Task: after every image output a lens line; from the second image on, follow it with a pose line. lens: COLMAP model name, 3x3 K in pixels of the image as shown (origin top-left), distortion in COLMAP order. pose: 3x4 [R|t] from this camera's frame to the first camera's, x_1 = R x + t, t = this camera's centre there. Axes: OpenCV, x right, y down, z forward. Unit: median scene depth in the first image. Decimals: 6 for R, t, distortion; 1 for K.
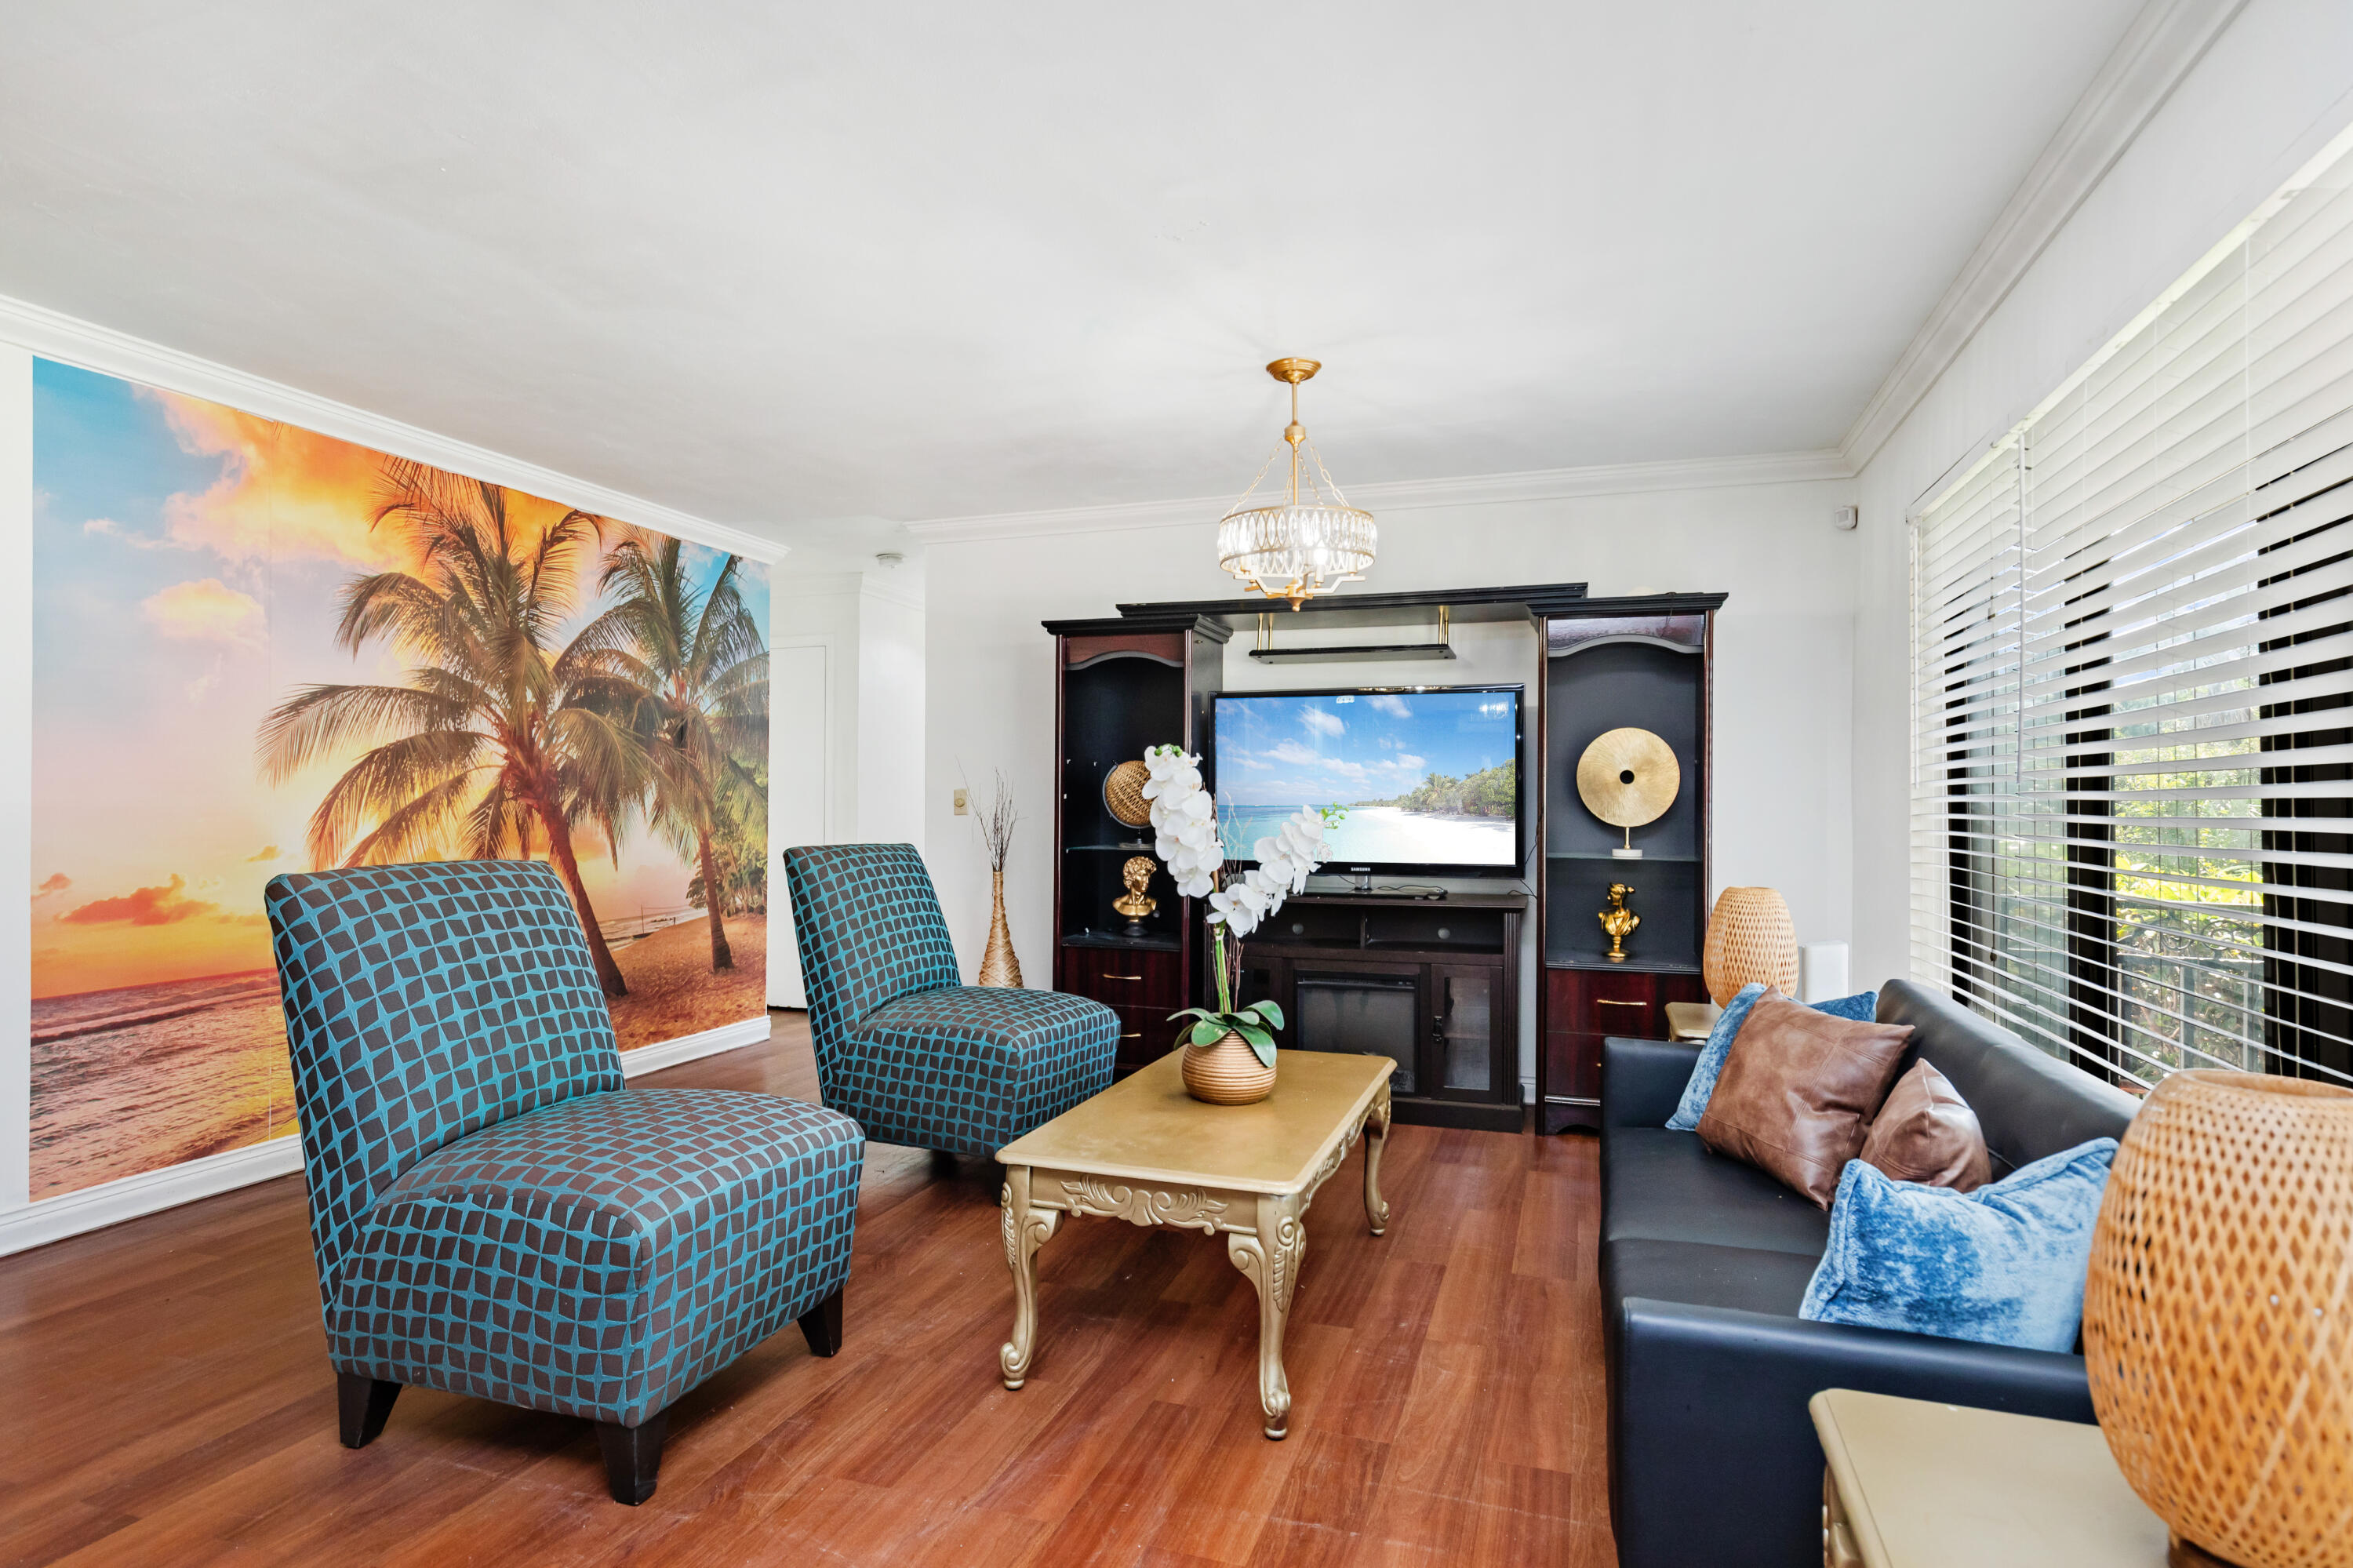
lens RADIAL K [[1267.2, 0, 1176.5], [0, 1267.2, 784.0], [0, 0, 1]] dist [0.001437, 0.000963]
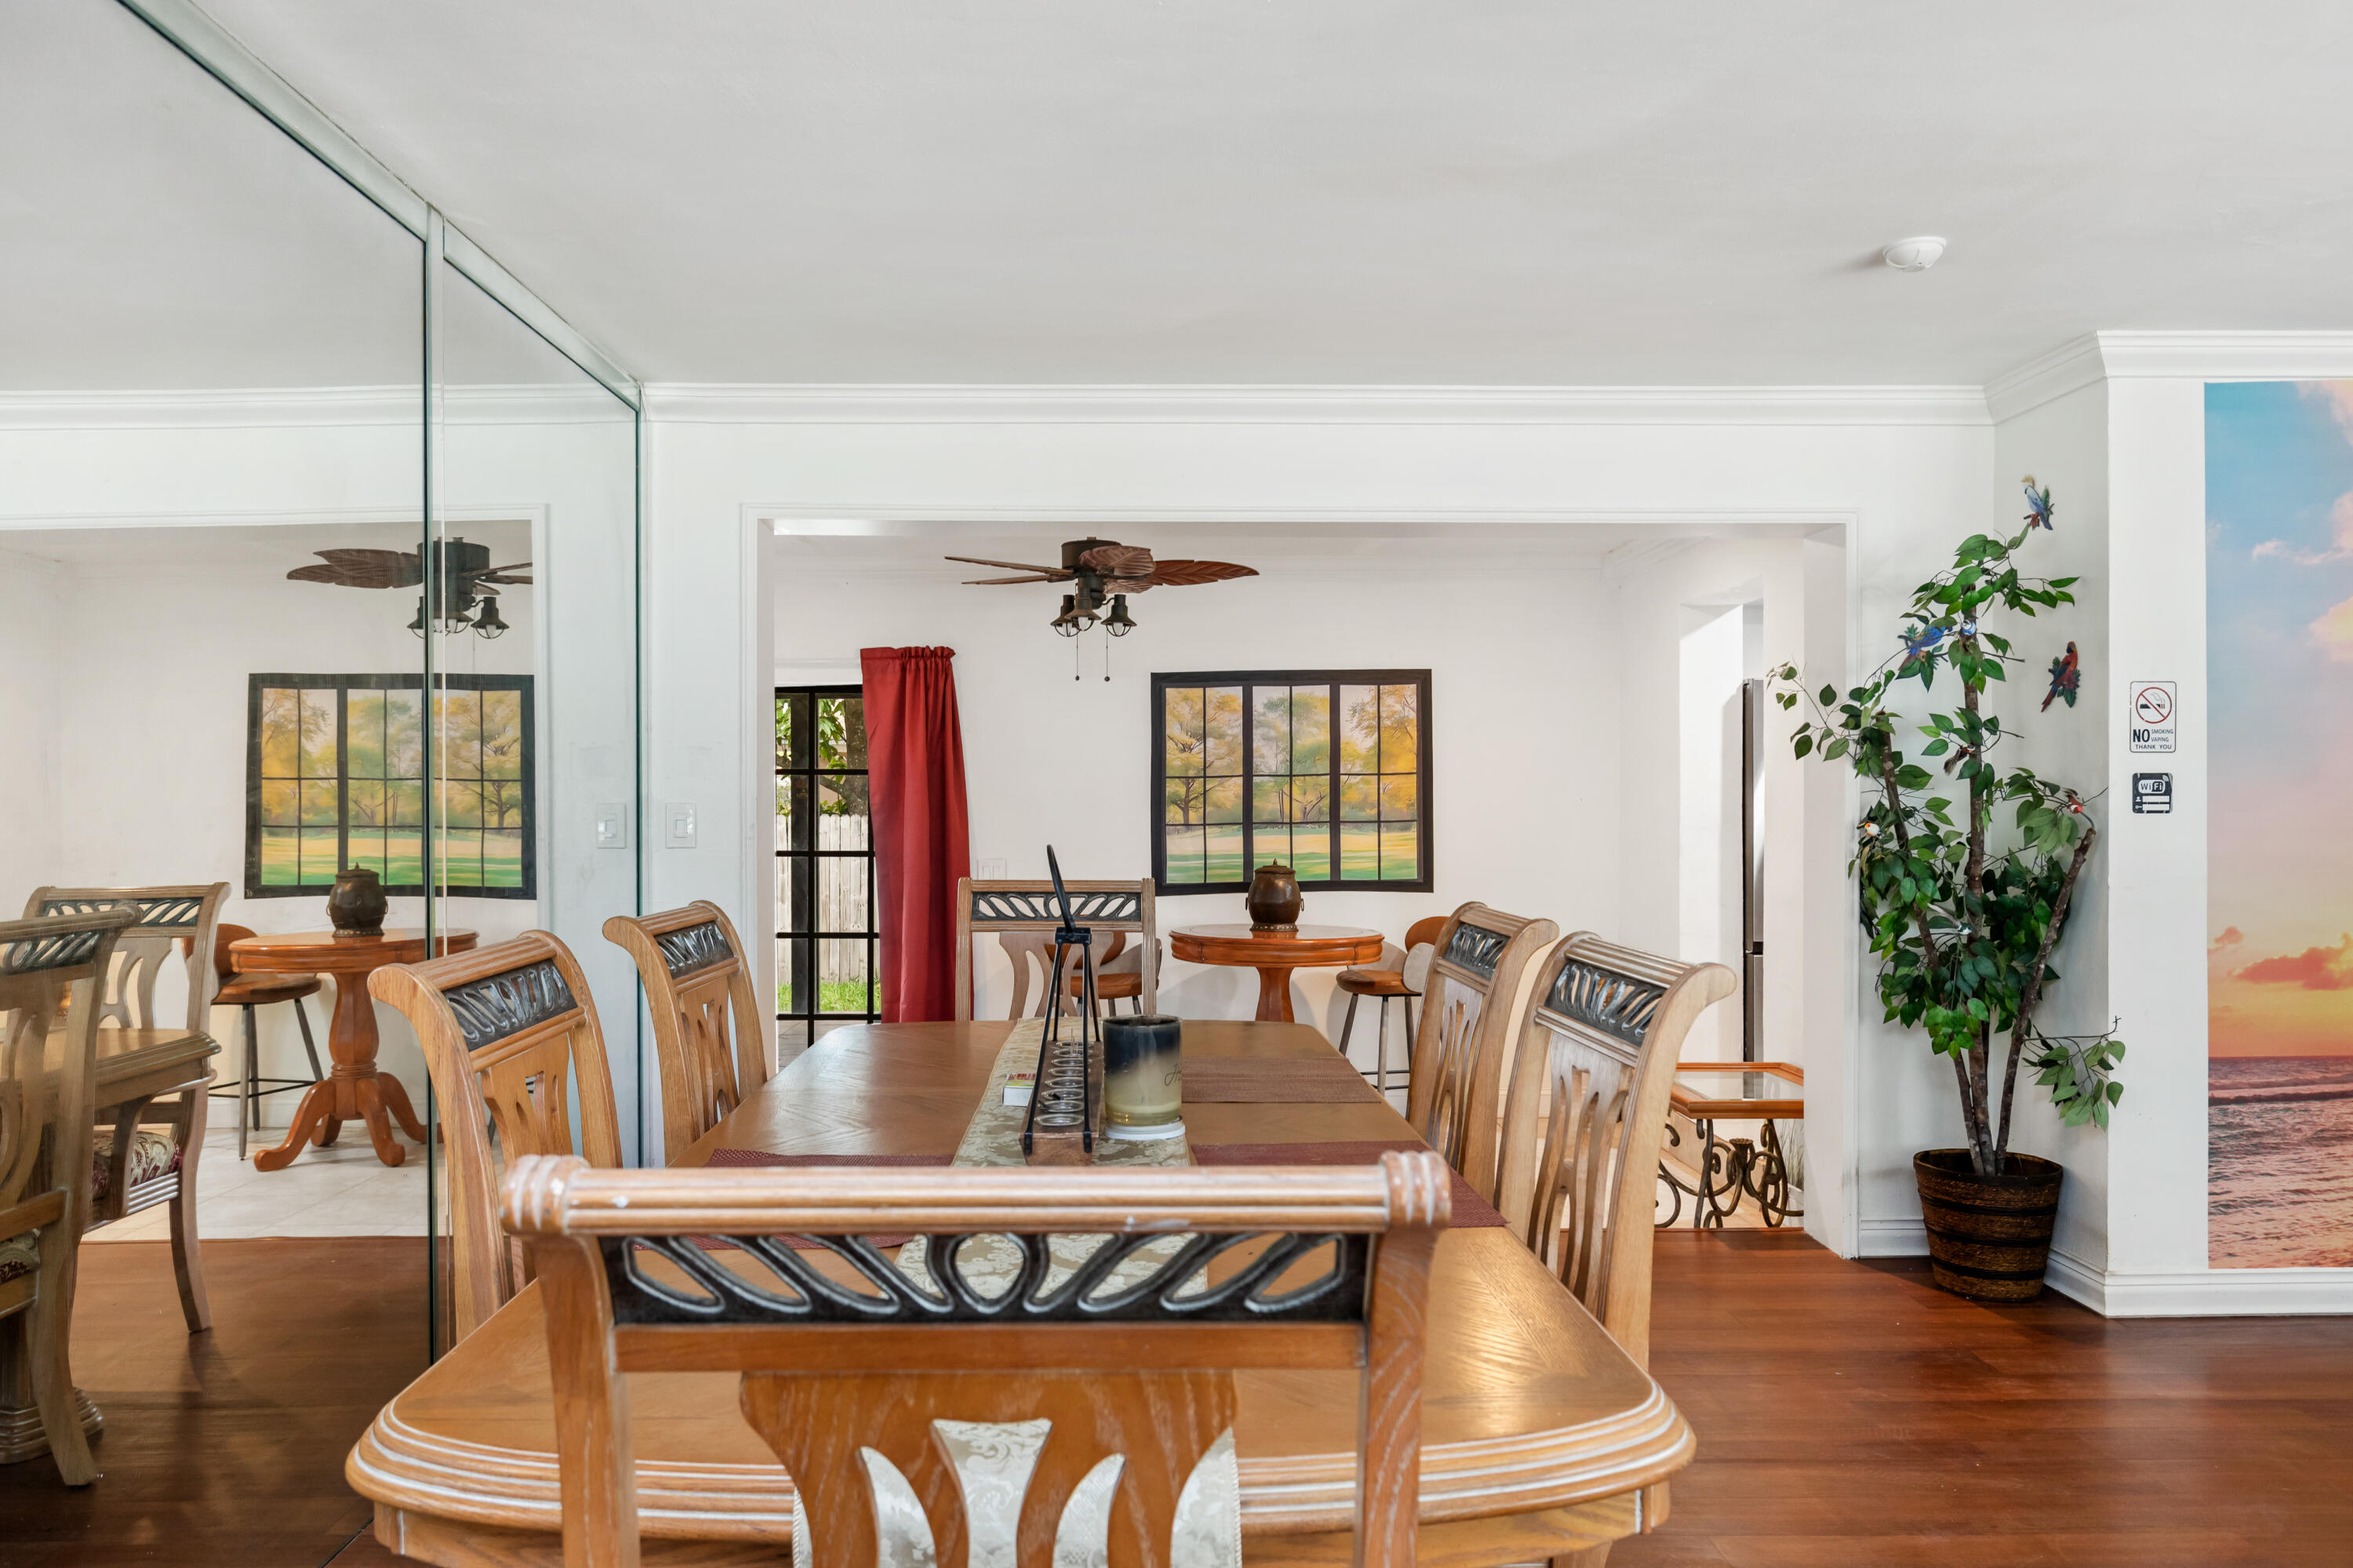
lens RADIAL K [[1590.5, 0, 1167.3], [0, 1590.5, 803.5], [0, 0, 1]] dist [0.000654, 0.000314]
pose [[0.320404, 0.001687, -0.947280, -0.016817], [0.014963, 0.999865, 0.006842, -0.038766], [0.947163, -0.016366, 0.320335, -0.116116]]
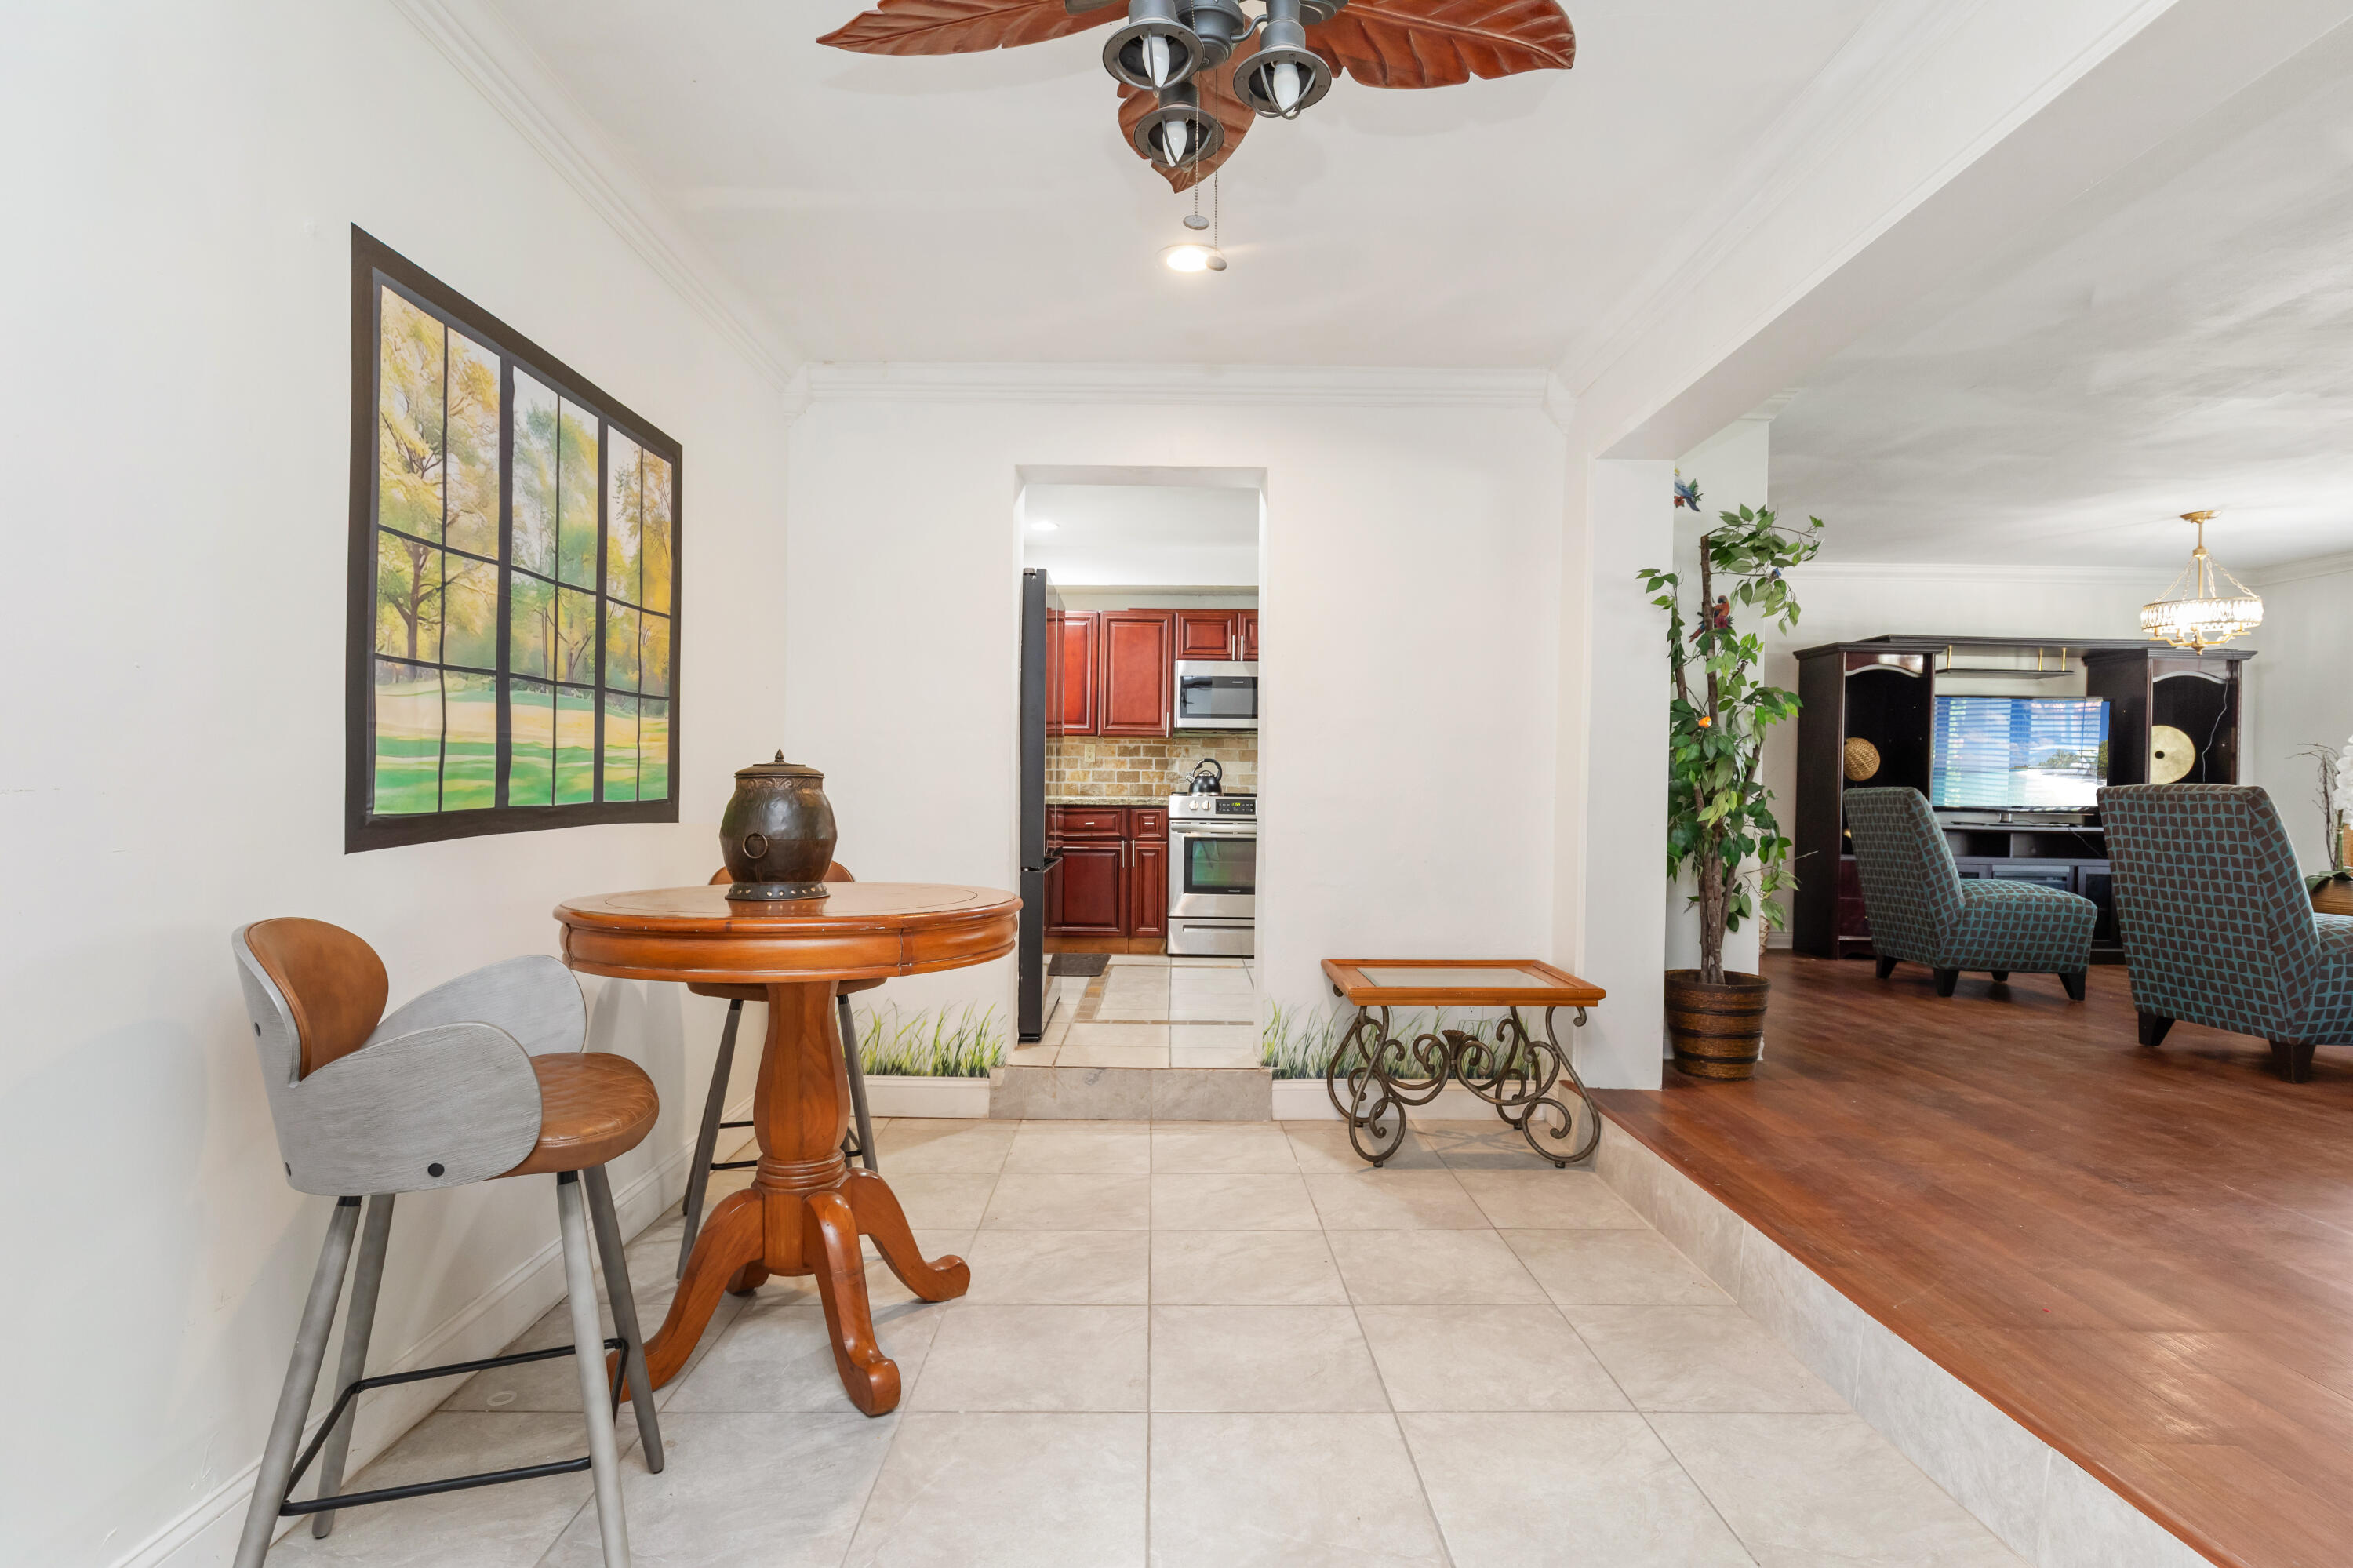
lens RADIAL K [[1158.4, 0, 1176.5], [0, 1158.4, 784.0], [0, 0, 1]] dist [-0.021042, -0.000166]
pose [[0.952219, 0.010449, 0.305236, -1.809512], [-0.014045, 0.999855, 0.009589, 0.055181], [-0.305092, -0.013418, 0.952228, -0.093184]]
